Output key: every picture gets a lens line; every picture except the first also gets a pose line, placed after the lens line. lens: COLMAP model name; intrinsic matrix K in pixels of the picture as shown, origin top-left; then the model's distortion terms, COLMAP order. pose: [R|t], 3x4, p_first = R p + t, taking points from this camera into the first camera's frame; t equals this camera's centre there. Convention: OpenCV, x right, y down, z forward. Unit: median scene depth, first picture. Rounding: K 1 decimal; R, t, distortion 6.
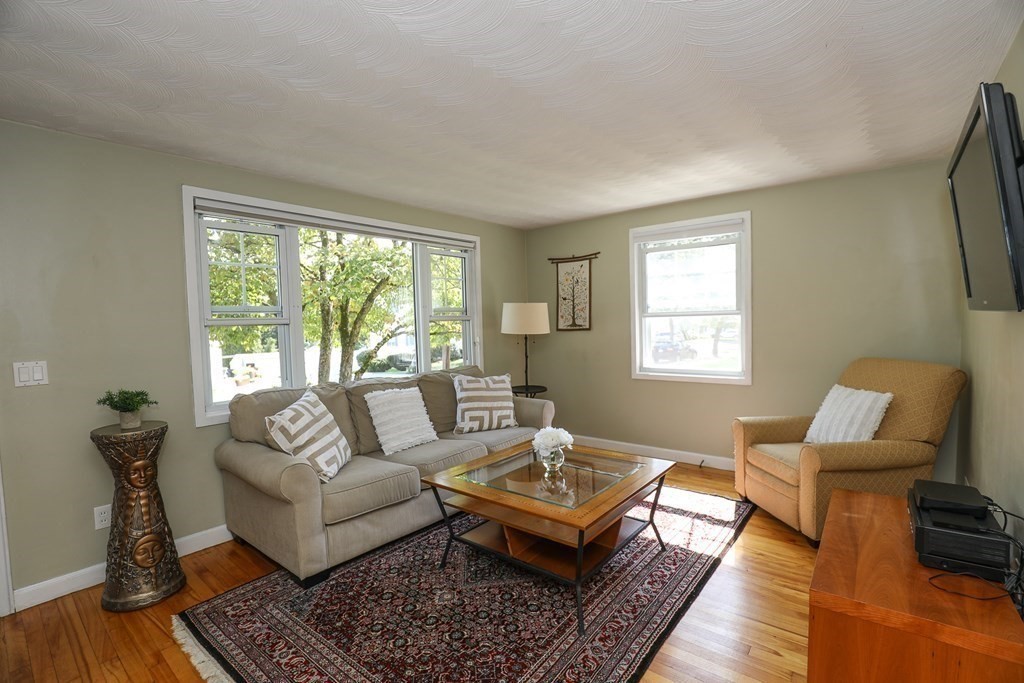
lens RADIAL K [[463.5, 0, 512.0], [0, 463.5, 341.5], [0, 0, 1]] dist [-0.021680, 0.000362]
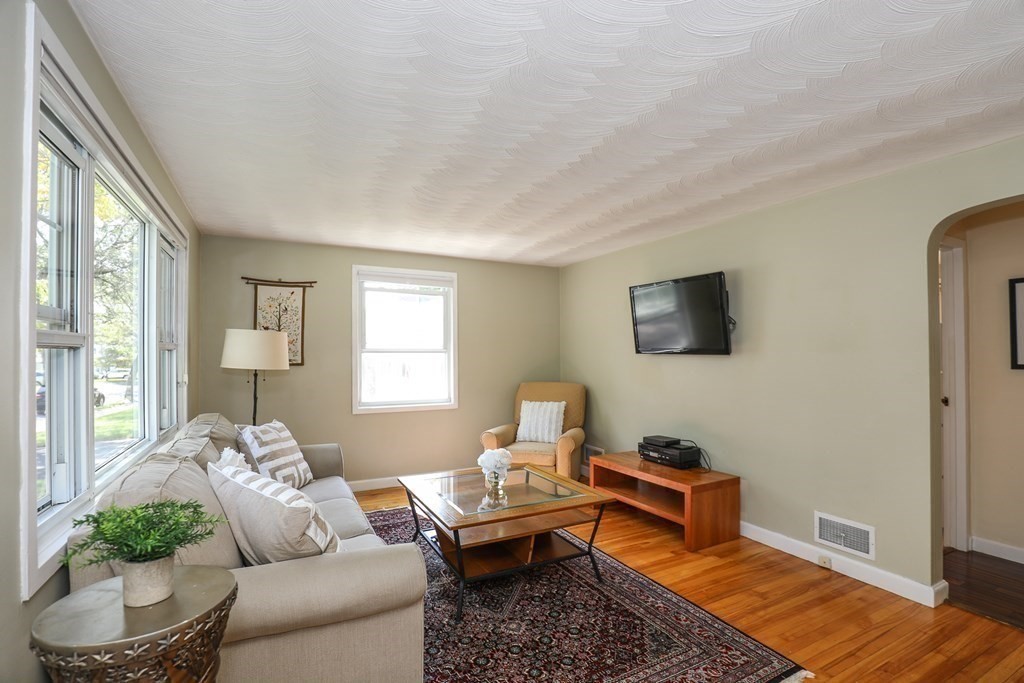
lens RADIAL K [[476.0, 0, 514.1], [0, 476.0, 347.7], [0, 0, 1]] dist [-0.026744, 0.001684]
pose [[0.407469, 0.036577, 0.912486, -0.537032], [0.026647, 0.998296, -0.051916, -0.000140], [-0.912830, 0.045469, 0.405800, 0.268629]]
